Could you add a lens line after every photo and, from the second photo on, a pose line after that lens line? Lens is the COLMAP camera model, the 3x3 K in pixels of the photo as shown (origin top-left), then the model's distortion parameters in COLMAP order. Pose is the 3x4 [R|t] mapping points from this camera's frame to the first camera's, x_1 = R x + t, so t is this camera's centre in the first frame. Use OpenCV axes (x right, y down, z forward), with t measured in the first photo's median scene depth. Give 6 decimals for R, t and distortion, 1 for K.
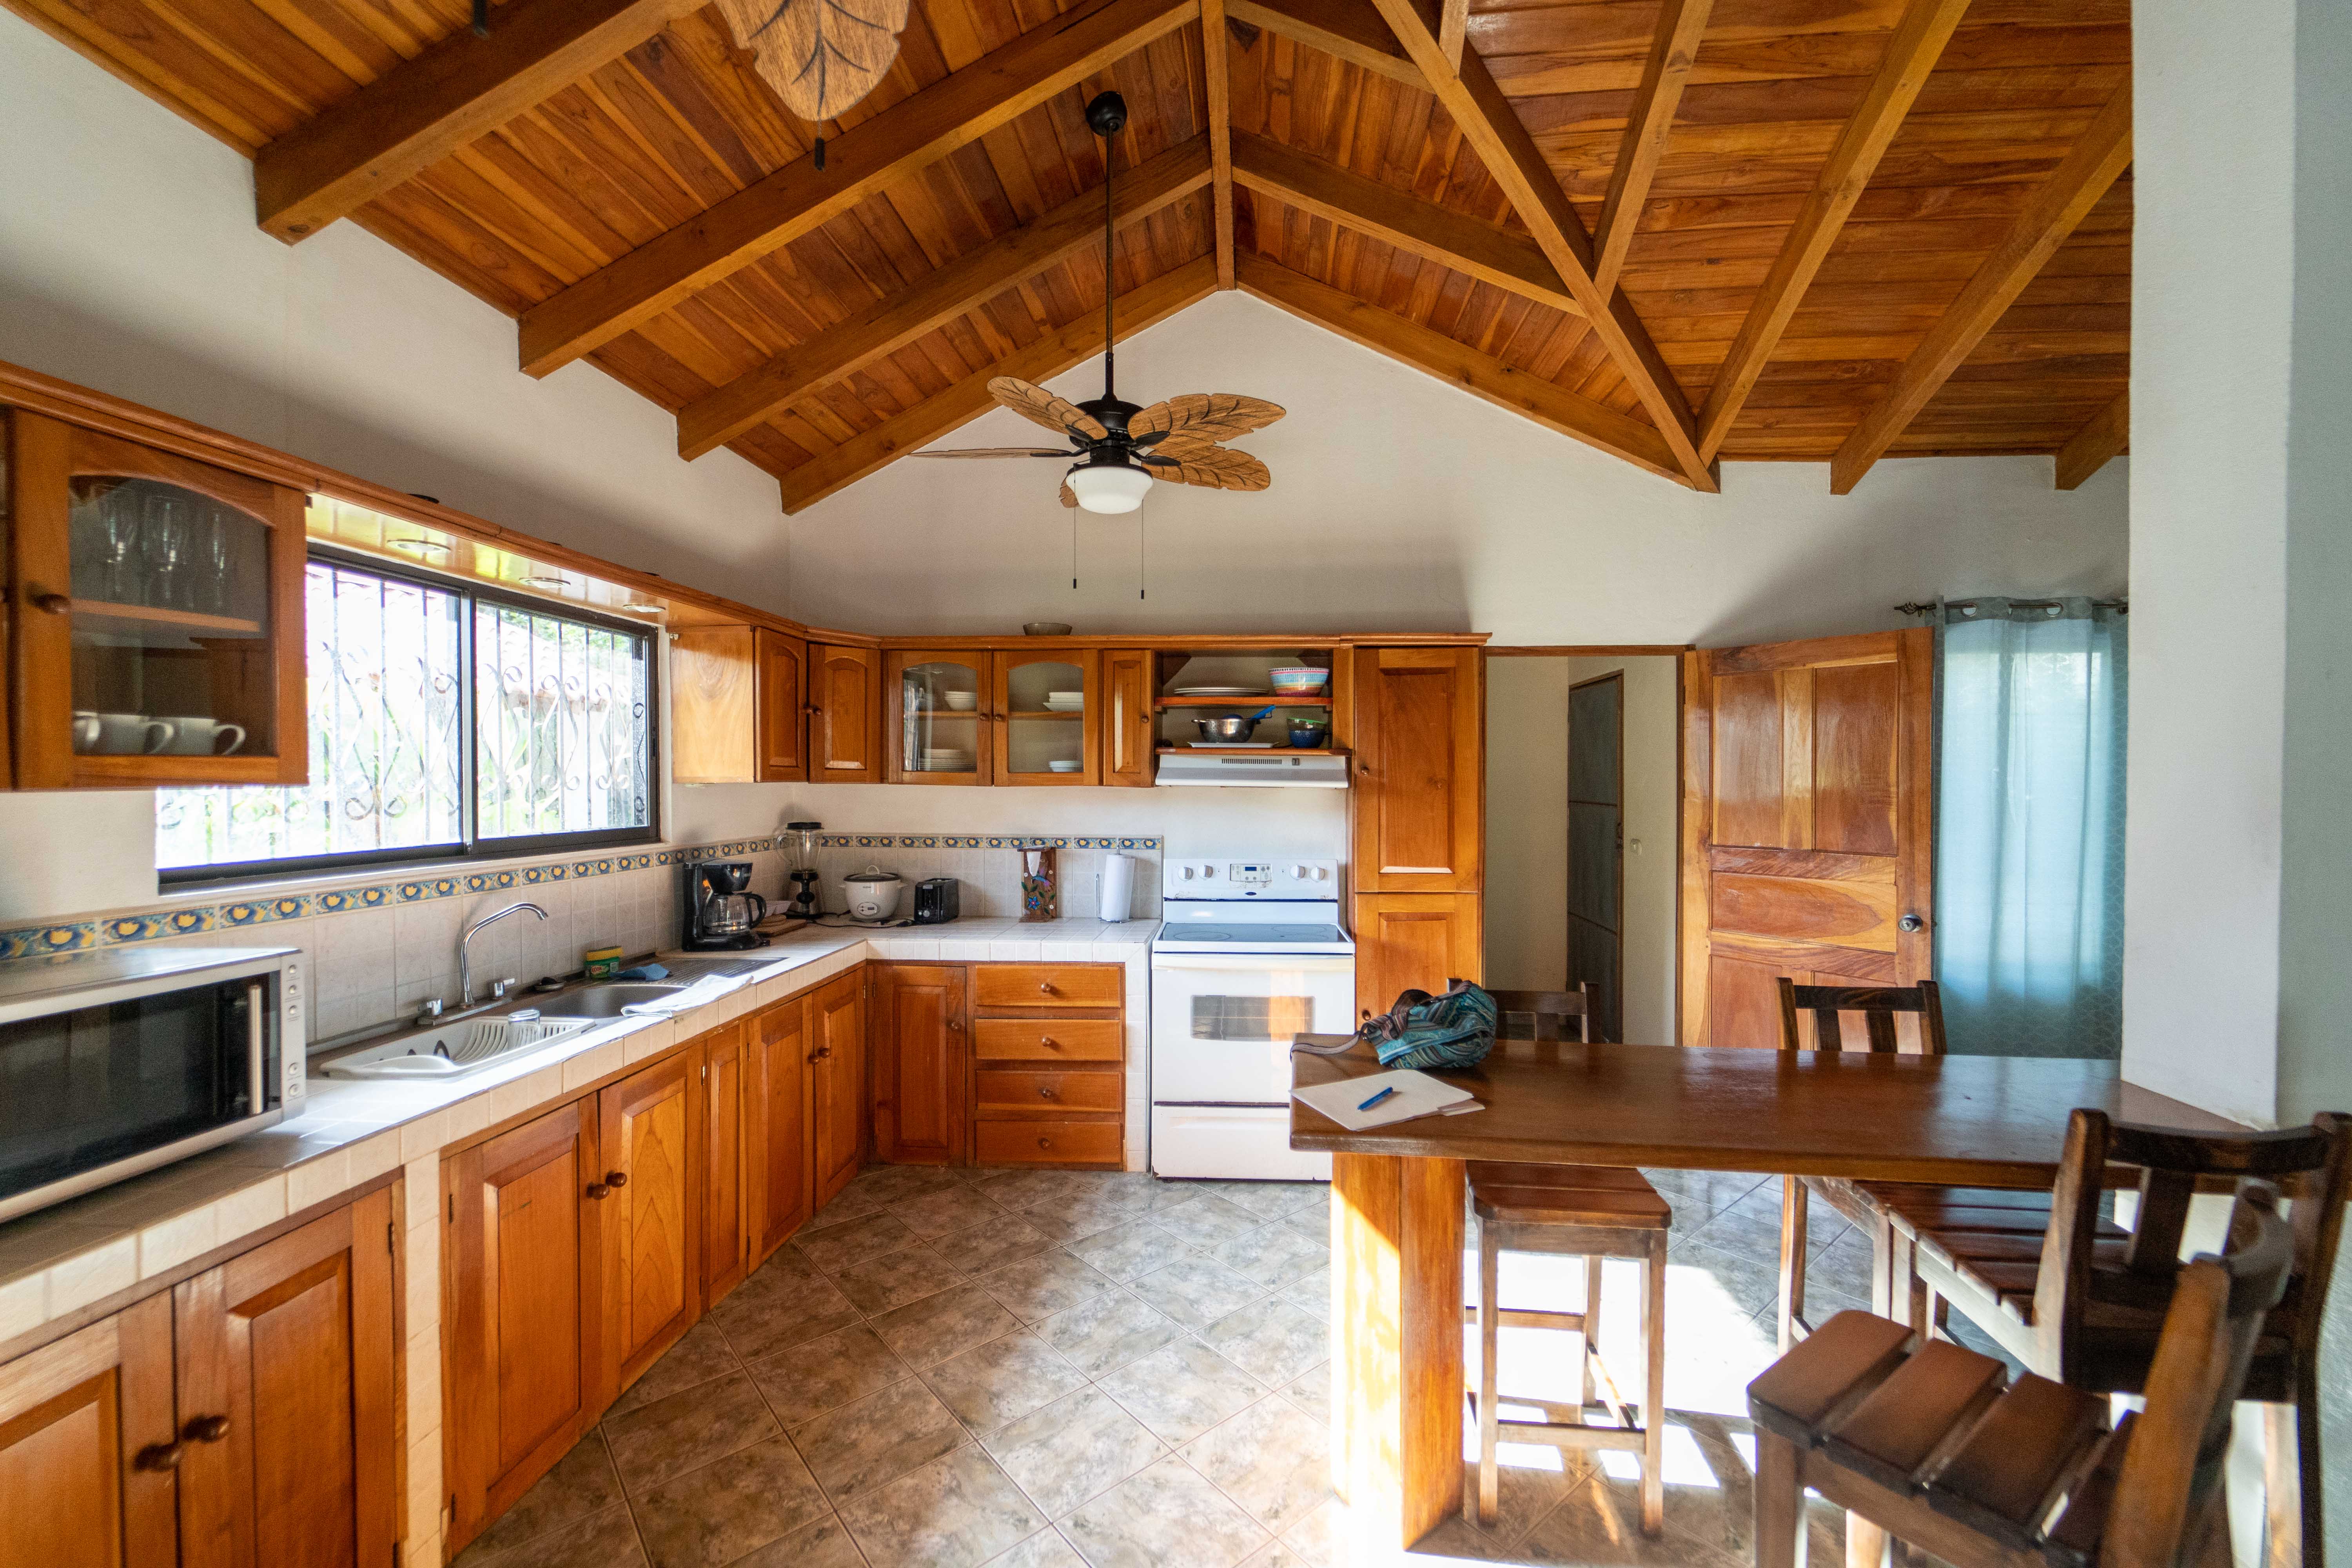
lens RADIAL K [[950.6, 0, 1187.5], [0, 950.6, 791.1], [0, 0, 1]] dist [-0.002287, -0.000304]
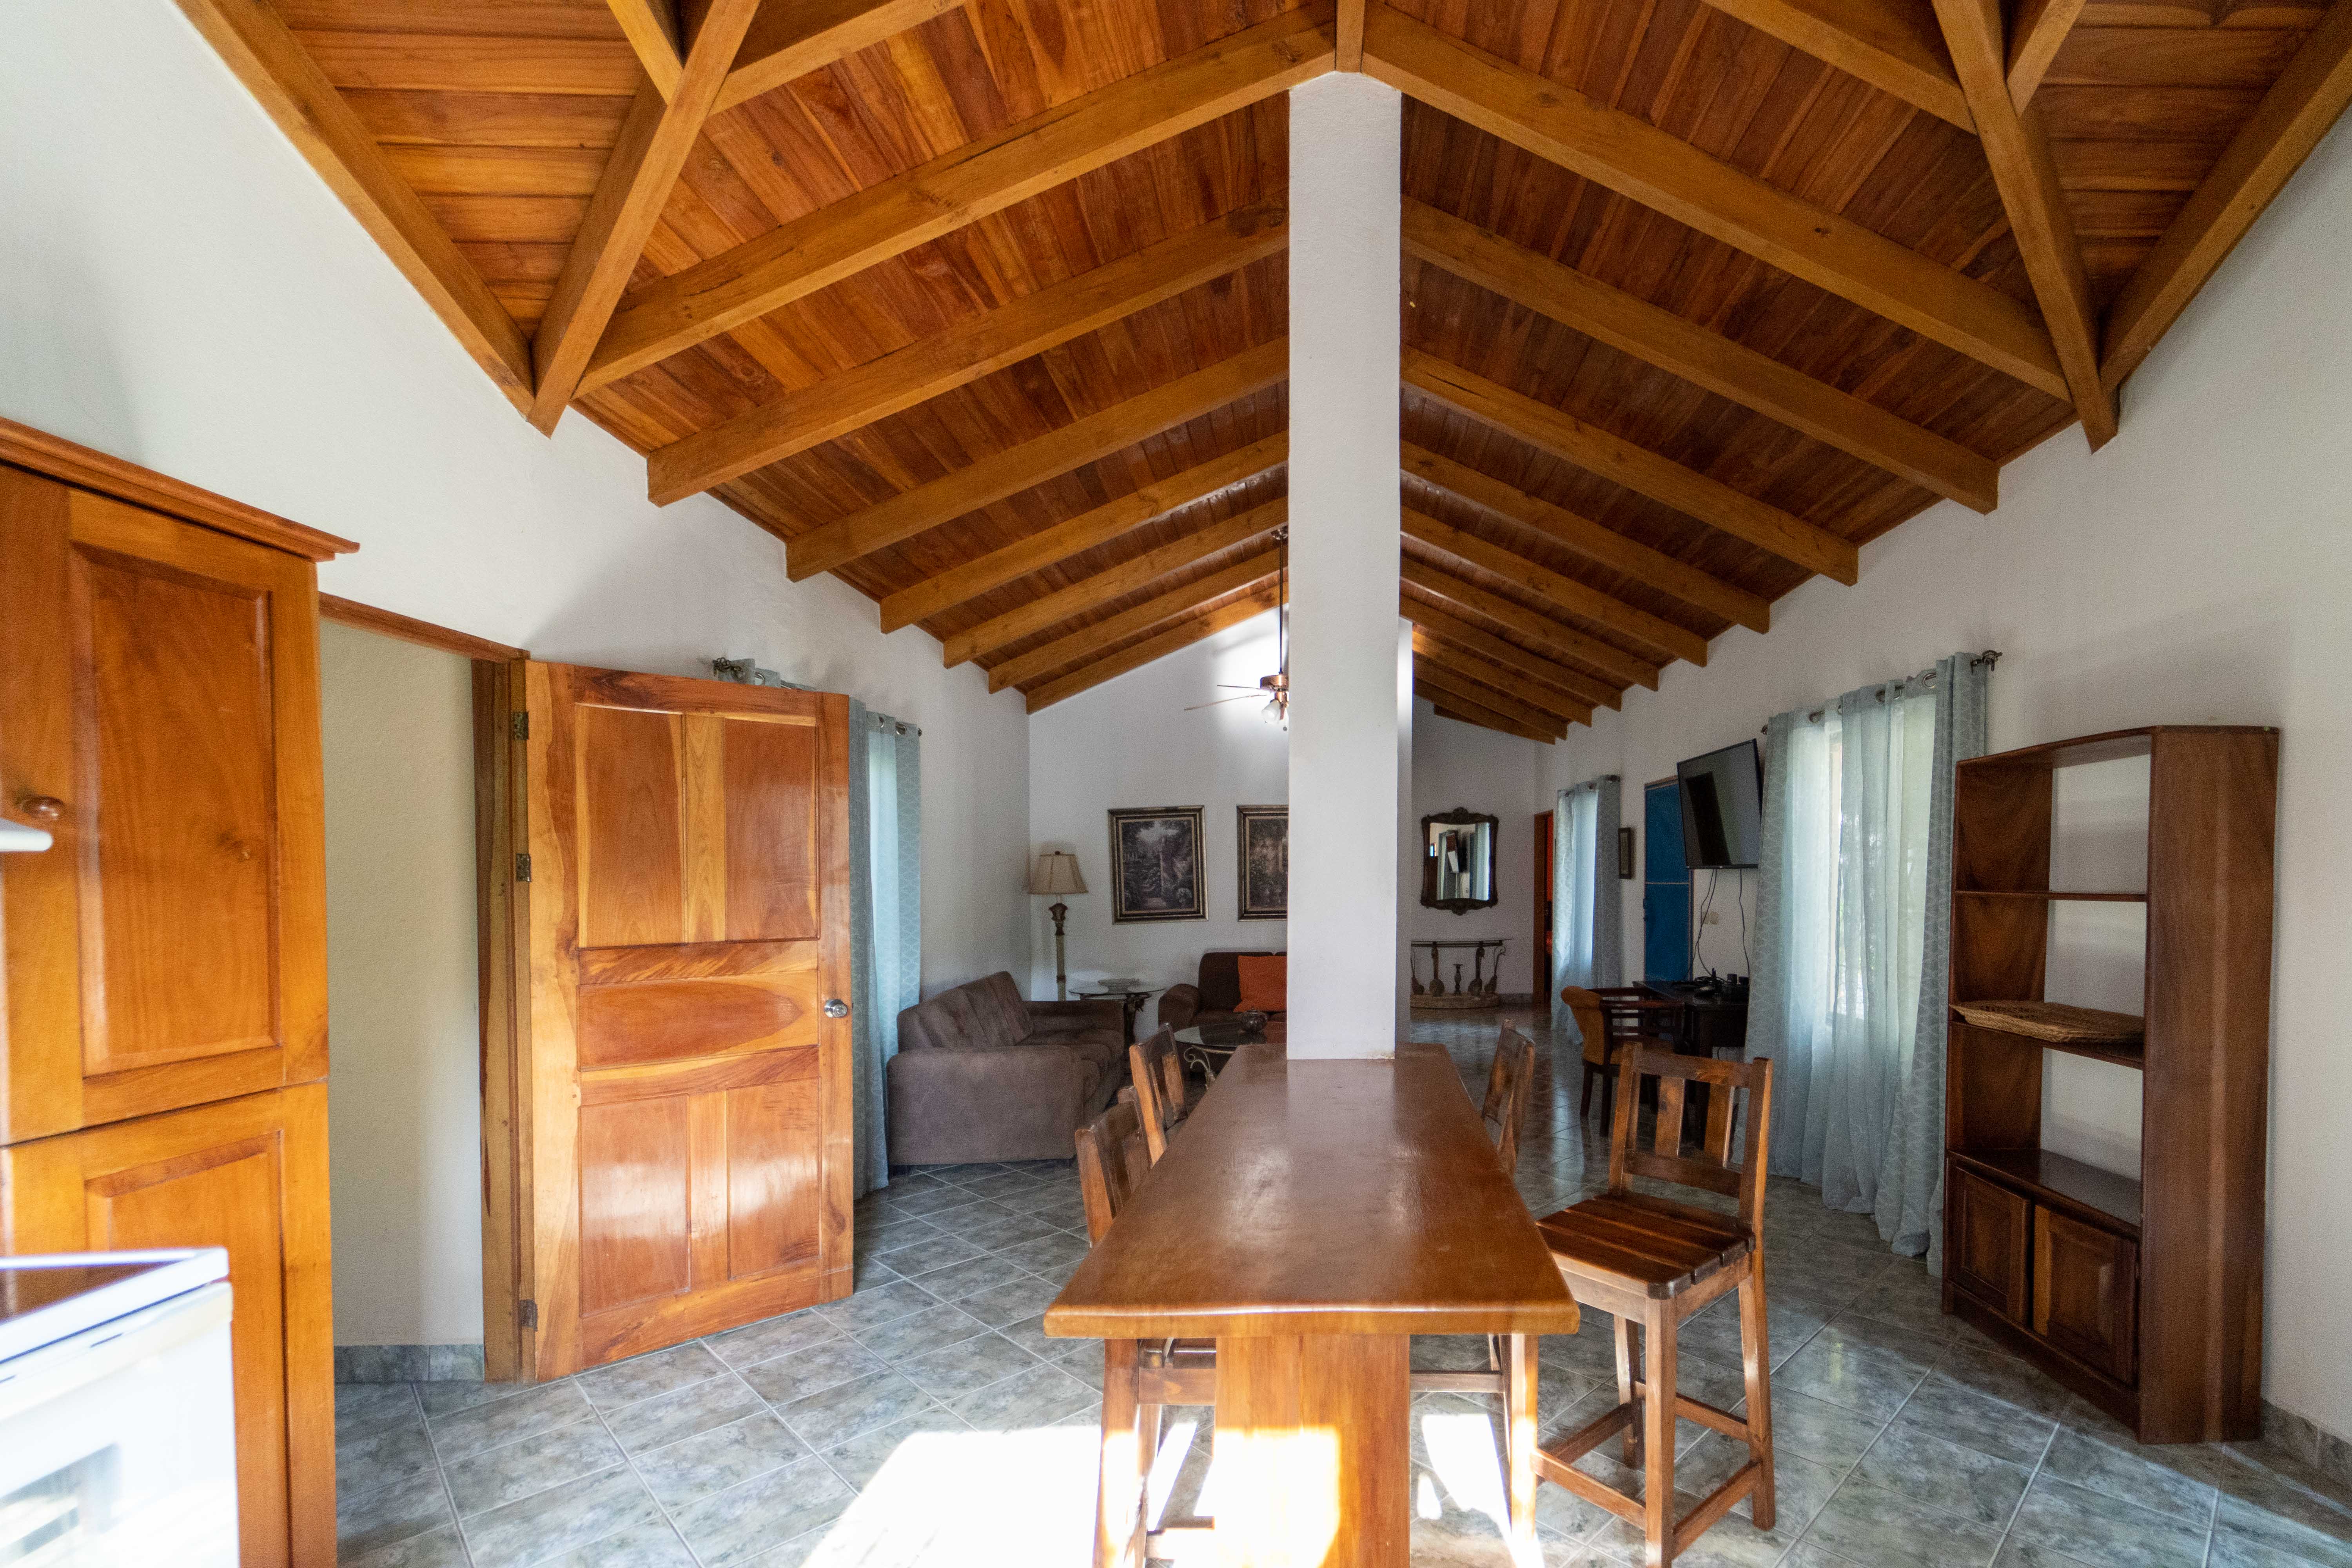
lens RADIAL K [[1025.2, 0, 1375.5], [0, 1025.2, 901.7], [0, 0, 1]] dist [-0.001551, -0.000648]
pose [[-0.130426, -0.023114, 0.991189, -0.289454], [0.023477, 0.999376, 0.026394, 0.018119], [-0.991180, 0.026713, -0.129802, 0.567017]]
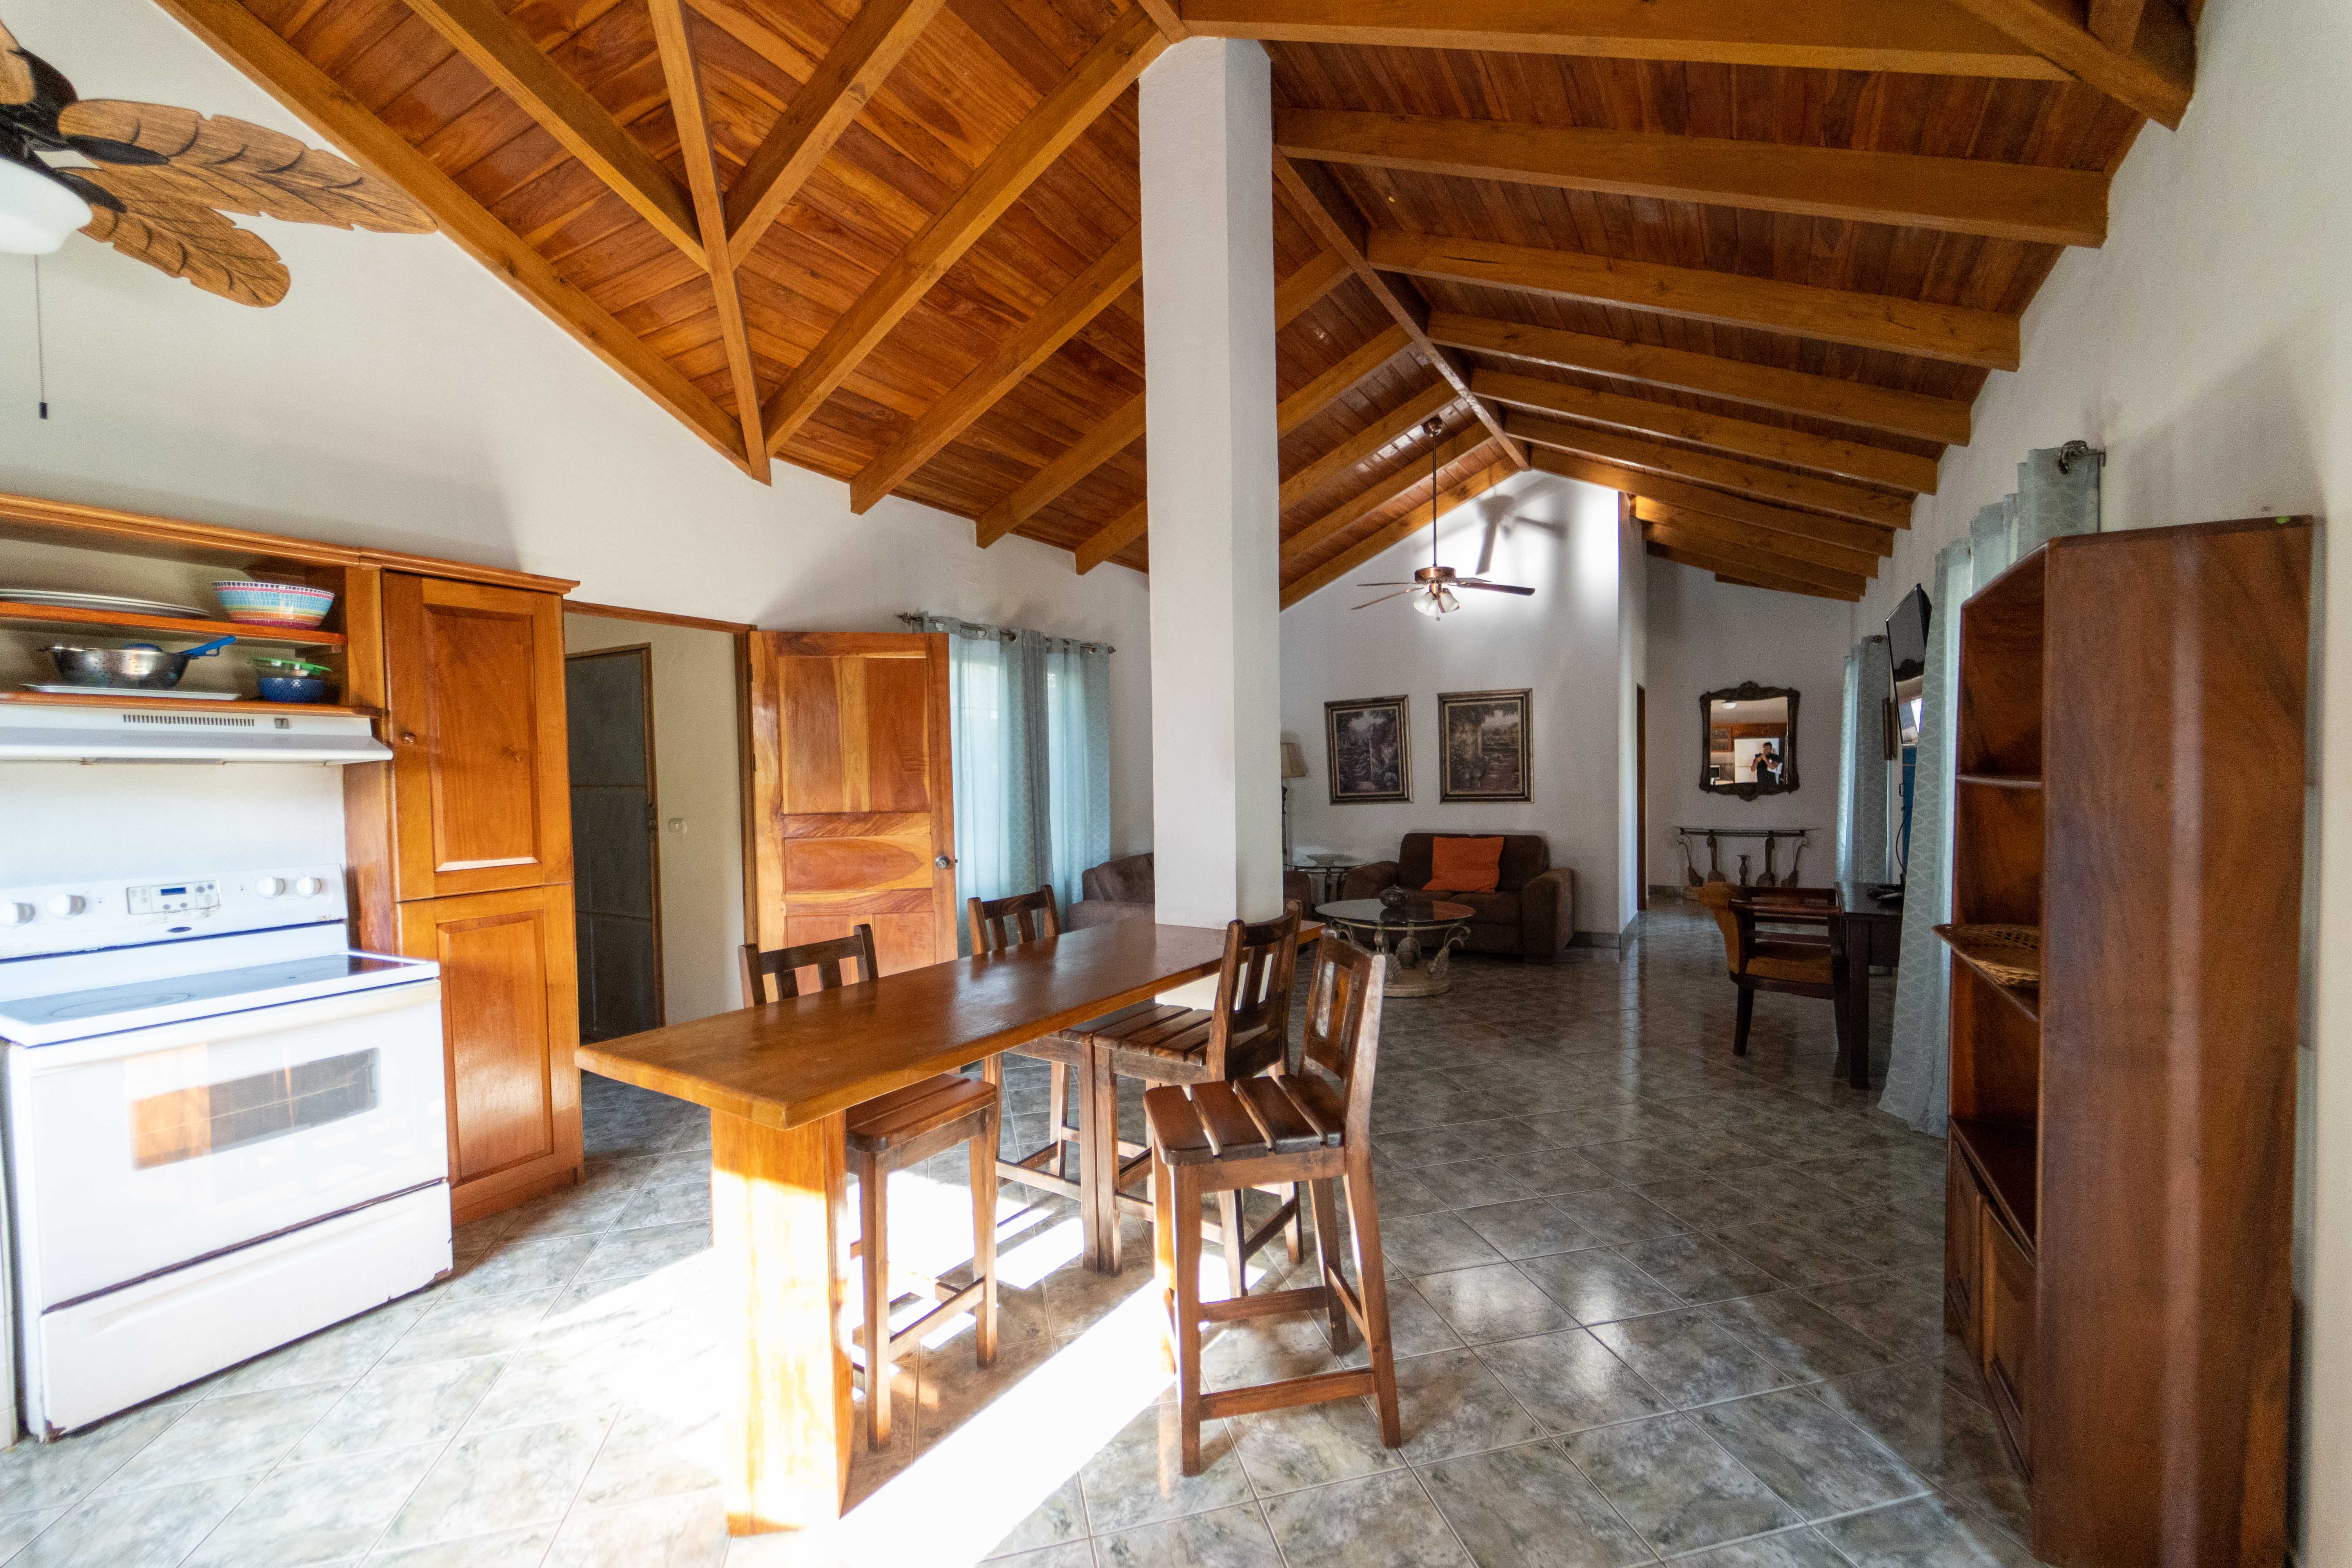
lens RADIAL K [[960.5, 0, 1193.8], [0, 960.5, 797.9], [0, 0, 1]] dist [0.000339, -0.000566]
pose [[0.425803, -0.035091, 0.904135, -0.253018], [0.030342, 0.999239, 0.024493, 0.027999], [-0.904307, 0.017005, 0.426544, 0.126780]]
